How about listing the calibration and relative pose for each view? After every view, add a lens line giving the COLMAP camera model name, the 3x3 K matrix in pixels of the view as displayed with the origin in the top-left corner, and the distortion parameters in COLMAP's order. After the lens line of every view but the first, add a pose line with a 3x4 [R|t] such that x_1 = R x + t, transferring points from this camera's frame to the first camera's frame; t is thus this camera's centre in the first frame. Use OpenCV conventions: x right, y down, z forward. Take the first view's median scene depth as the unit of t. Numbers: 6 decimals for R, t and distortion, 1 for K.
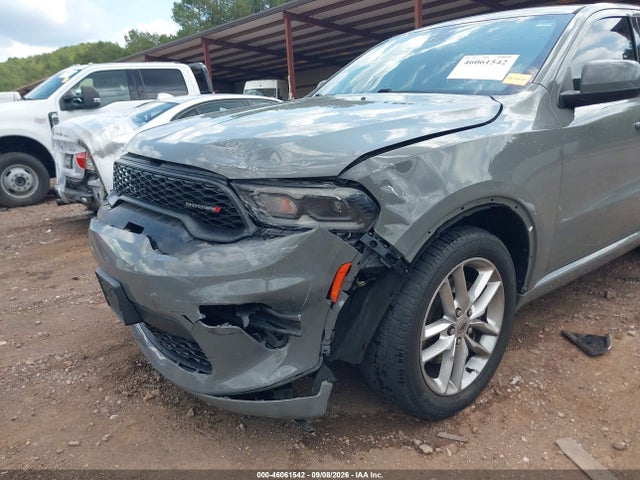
lens RADIAL K [[478.4, 0, 320.0], [0, 478.4, 240.0], [0, 0, 1]] dist [0.024979, -0.051132]
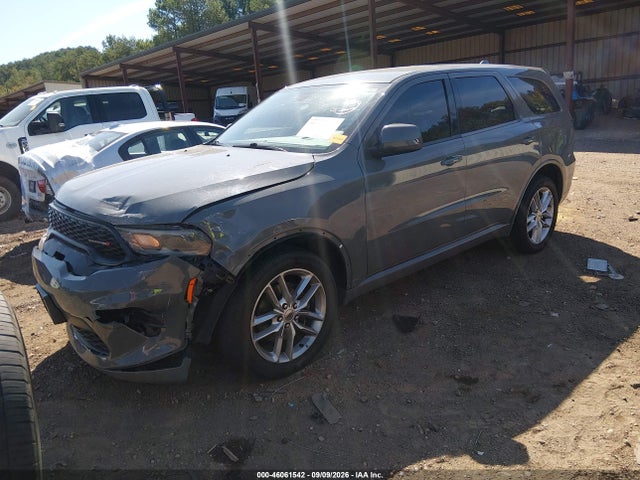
lens RADIAL K [[463.5, 0, 320.0], [0, 463.5, 240.0], [0, 0, 1]] dist [0.081297, -0.103270]
pose [[0.999143, -0.035393, 0.021448, 0.337076], [0.035006, 0.999222, 0.018164, -0.067073], [-0.022074, -0.017398, 0.999605, -0.380887]]
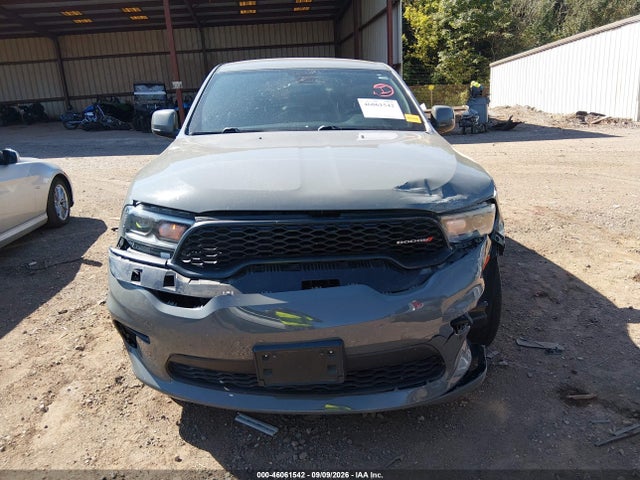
lens RADIAL K [[478.4, 0, 320.0], [0, 478.4, 240.0], [0, 0, 1]] dist [0.024979, -0.051132]
pose [[0.616074, -0.218935, 0.756651, -1.060559], [0.216763, 0.970630, 0.104358, -0.203980], [-0.757276, 0.099721, 0.645437, 0.367327]]
